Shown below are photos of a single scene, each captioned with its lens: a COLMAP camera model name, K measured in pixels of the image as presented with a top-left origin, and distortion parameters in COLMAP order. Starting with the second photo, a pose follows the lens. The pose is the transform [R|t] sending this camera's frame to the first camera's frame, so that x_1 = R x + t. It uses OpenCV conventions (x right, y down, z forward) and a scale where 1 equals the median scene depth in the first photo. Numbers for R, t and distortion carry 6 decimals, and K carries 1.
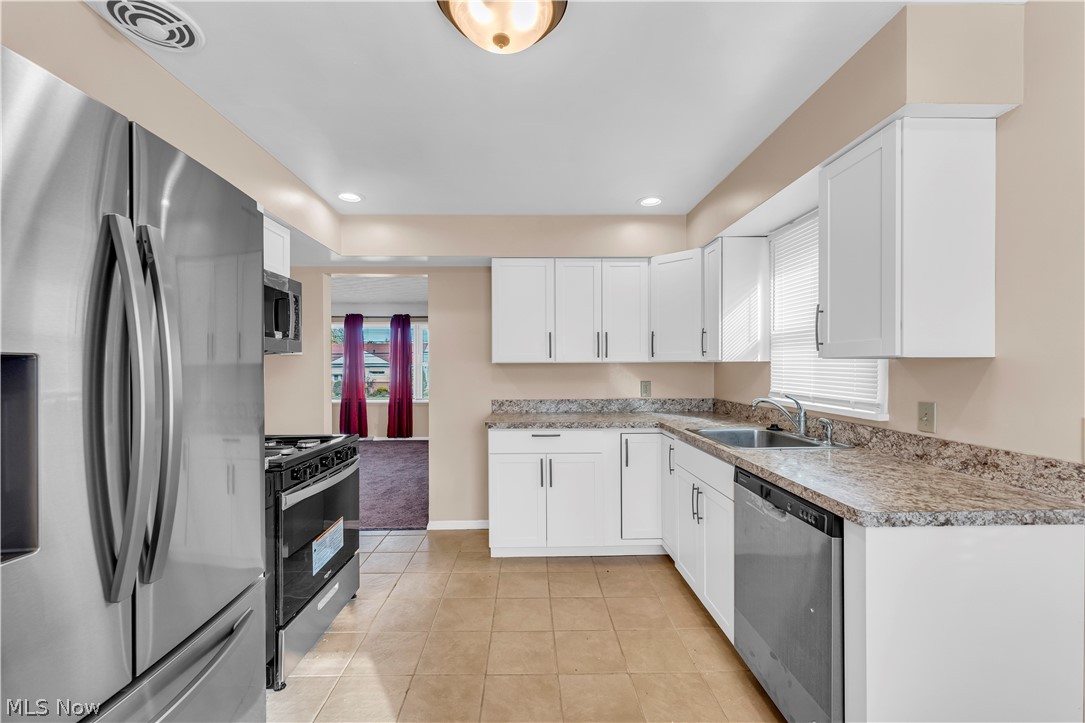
lens RADIAL K [[439.9, 0, 522.1], [0, 439.9, 364.2], [0, 0, 1]] dist [0.001804, -0.000471]
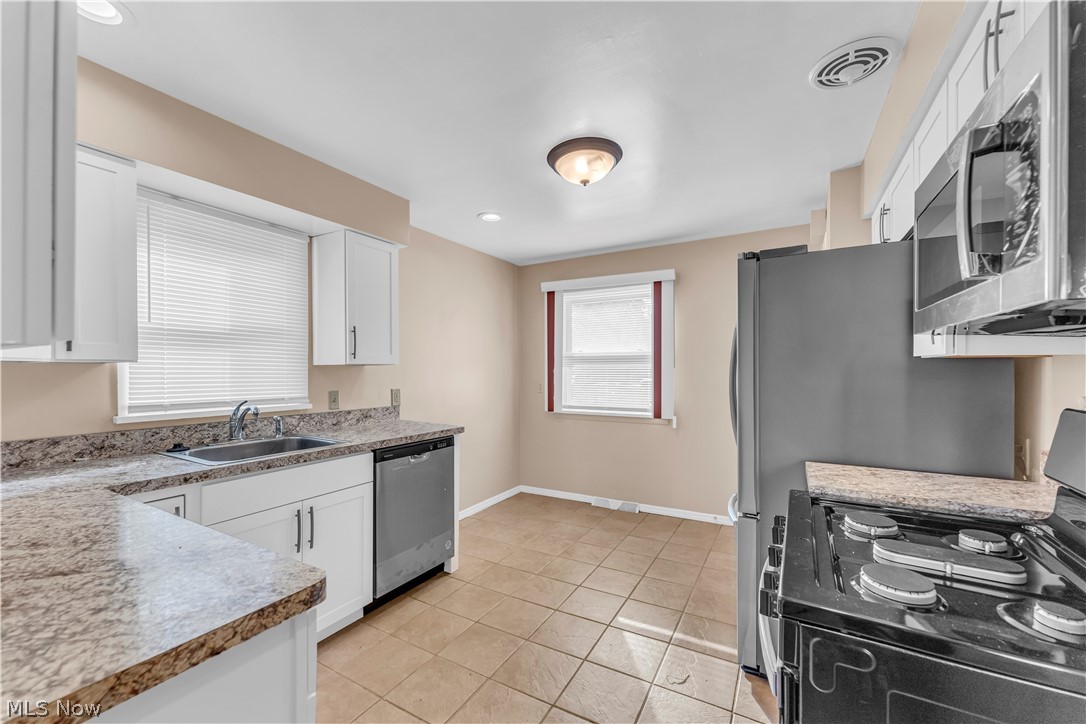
lens RADIAL K [[440.3, 0, 543.5], [0, 440.3, 369.4], [0, 0, 1]] dist [0.001804, -0.000471]
pose [[-0.876028, 0.005126, 0.482233, -0.534603], [0.003697, 0.999986, -0.003914, 0.011060], [-0.482246, -0.001646, -0.876034, 1.897585]]
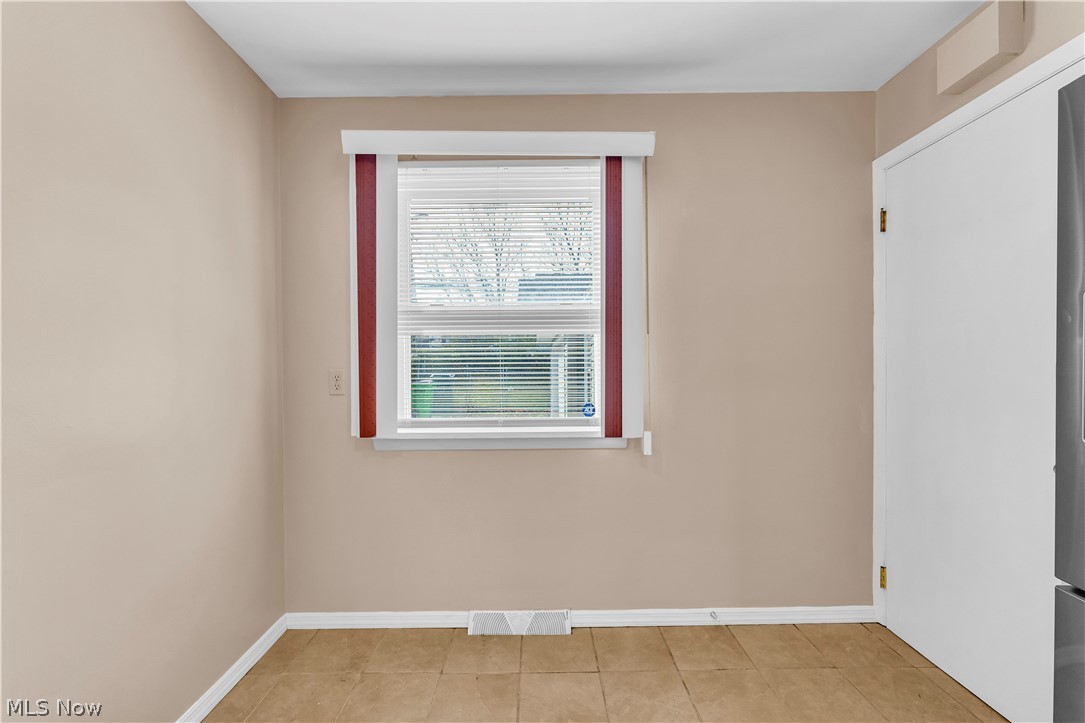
lens RADIAL K [[439.9, 0, 545.3], [0, 439.9, 371.2], [0, 0, 1]] dist [0.001804, -0.000471]
pose [[-0.999921, 0.010432, -0.006964, 0.188715], [0.010372, 0.999910, 0.008482, 0.074126], [0.007052, 0.008409, -0.999940, 0.795178]]
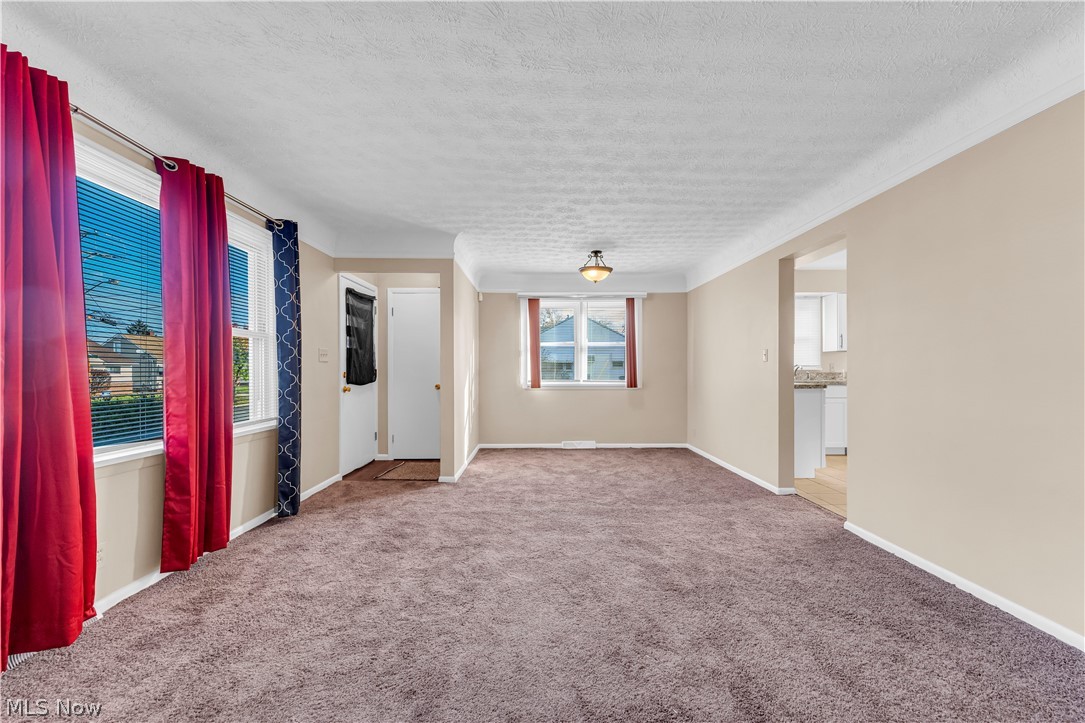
lens RADIAL K [[439.9, 0, 536.2], [0, 439.9, 371.2], [0, 0, 1]] dist [0.001804, -0.000471]
pose [[-0.017812, 0.001030, 0.999841, -2.507656], [-0.001856, 0.999998, -0.001063, 0.145251], [-0.999840, -0.001875, -0.017810, 3.249891]]
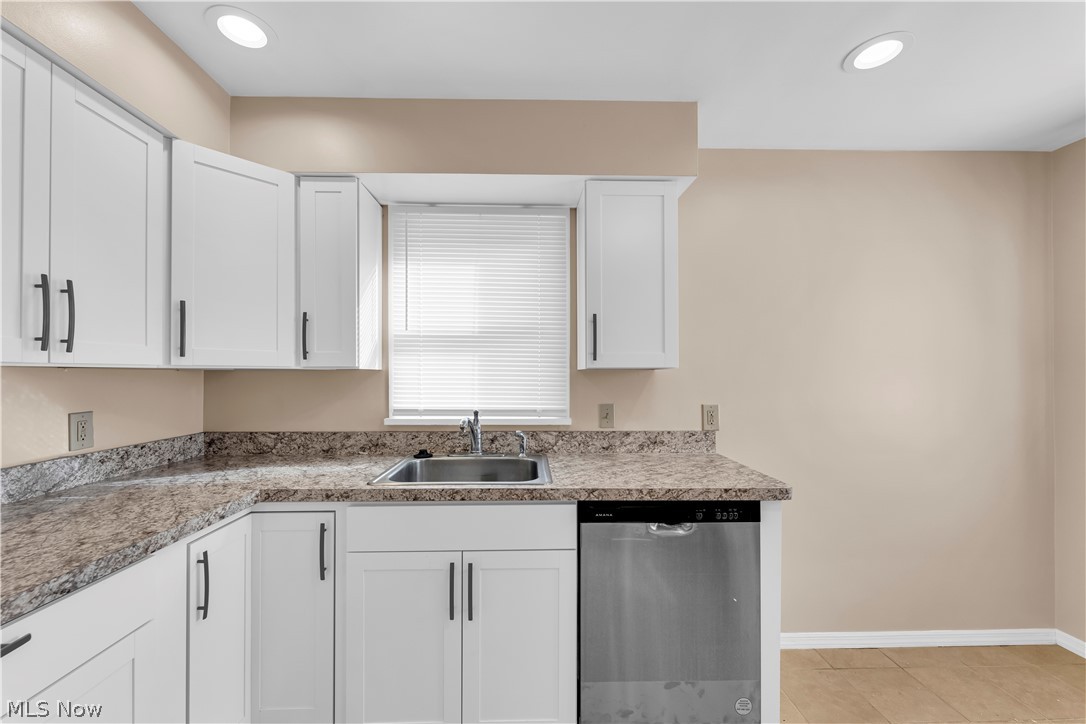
lens RADIAL K [[440.3, 0, 539.1], [0, 440.3, 372.1], [0, 0, 1]] dist [0.001804, -0.000471]
pose [[-0.035759, 0.008721, 0.999322, -0.309937], [-0.002052, 0.999959, -0.008800, 0.004932], [-0.999358, -0.002365, -0.035739, 1.129482]]
